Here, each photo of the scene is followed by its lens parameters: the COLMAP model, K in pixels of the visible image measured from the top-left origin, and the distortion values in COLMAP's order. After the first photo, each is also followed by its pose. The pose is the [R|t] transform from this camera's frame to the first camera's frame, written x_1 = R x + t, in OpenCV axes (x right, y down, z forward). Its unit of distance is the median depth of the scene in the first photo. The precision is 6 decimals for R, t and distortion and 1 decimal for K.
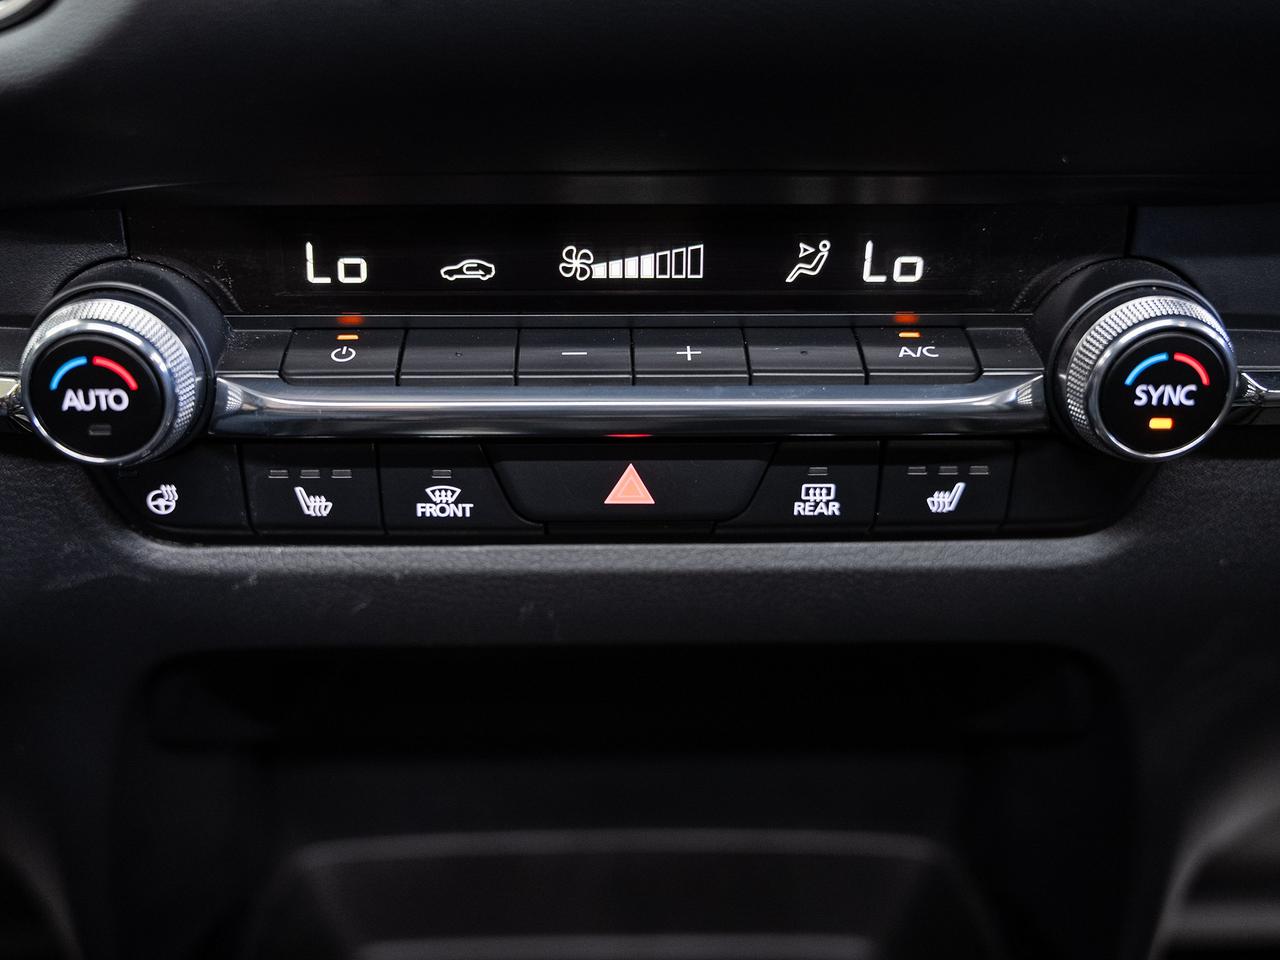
lens RADIAL K [[1457.0, 0, 640.3], [0, 1457.0, 478.7], [0, 0, 1]] dist [-0.059886, 0.000000]
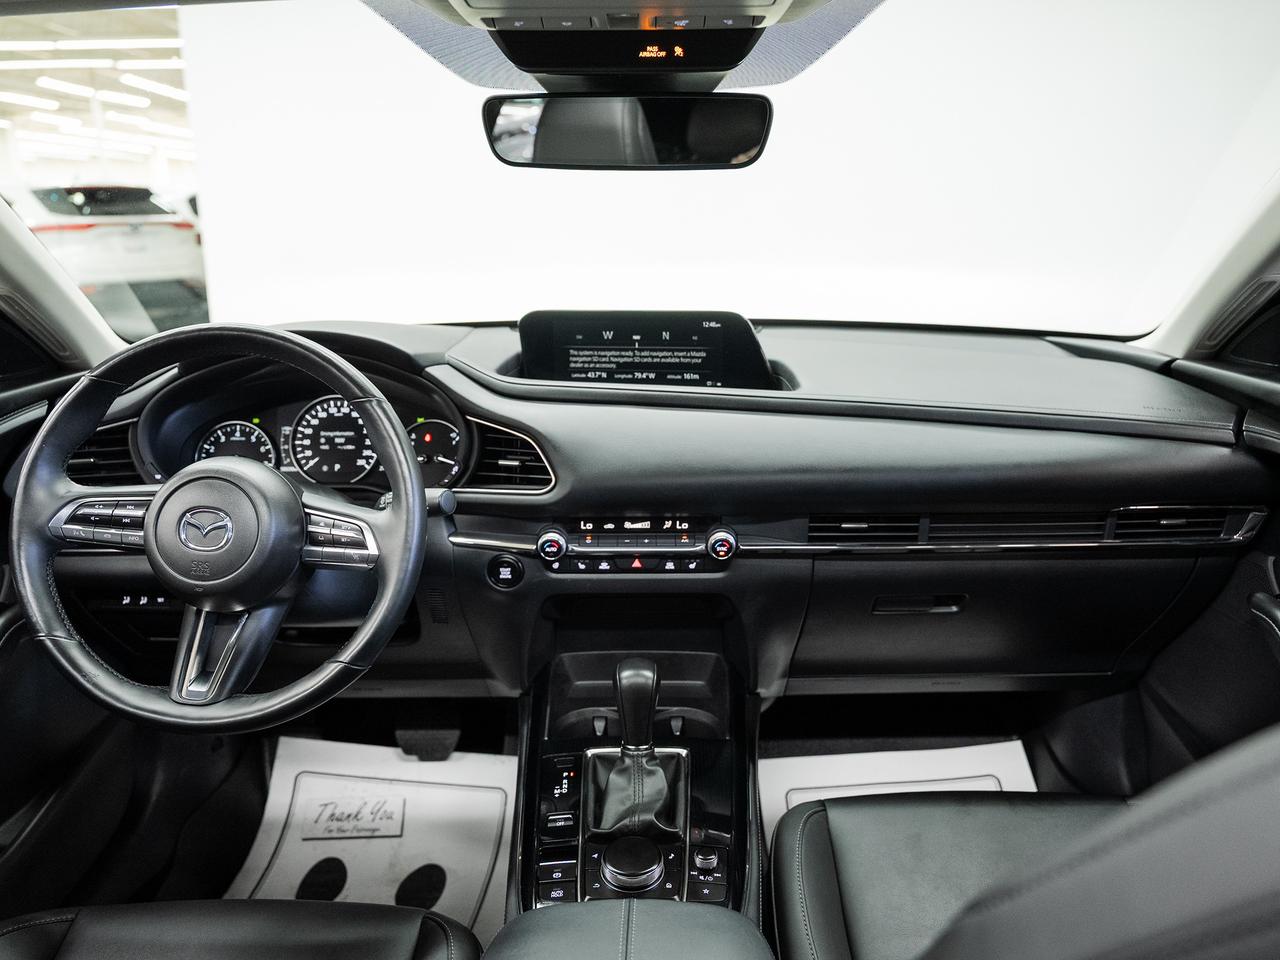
lens RADIAL K [[1002.4, 0, 648.2], [0, 1002.4, 476.8], [0, 0, 1]] dist [-0.009459, -0.004488]
pose [[0.999639, 0.000179, -0.026874, 0.146445], [-0.002634, 0.995815, -0.091354, 0.026116], [0.026745, 0.091392, 0.995456, -3.027278]]
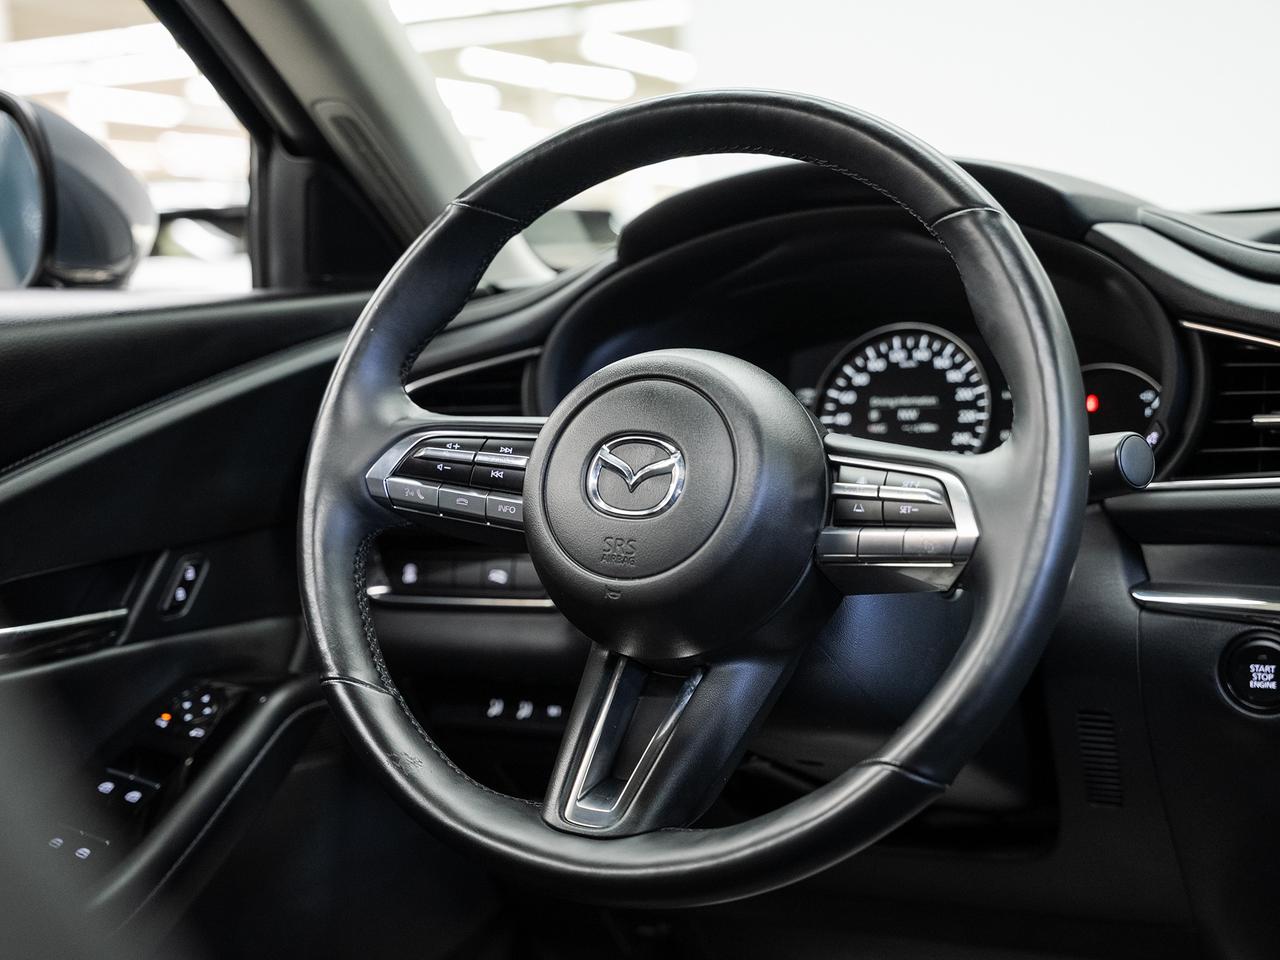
lens RADIAL K [[1896.1, 0, 638.5], [0, 1896.1, 488.7], [0, 0, 1]] dist [0.056937, 0.000000]
pose [[0.892189, -0.000313, -0.451662, -0.004555], [-0.112831, 0.968140, -0.223551, 0.599202], [0.437342, 0.250411, 0.863728, -2.422440]]
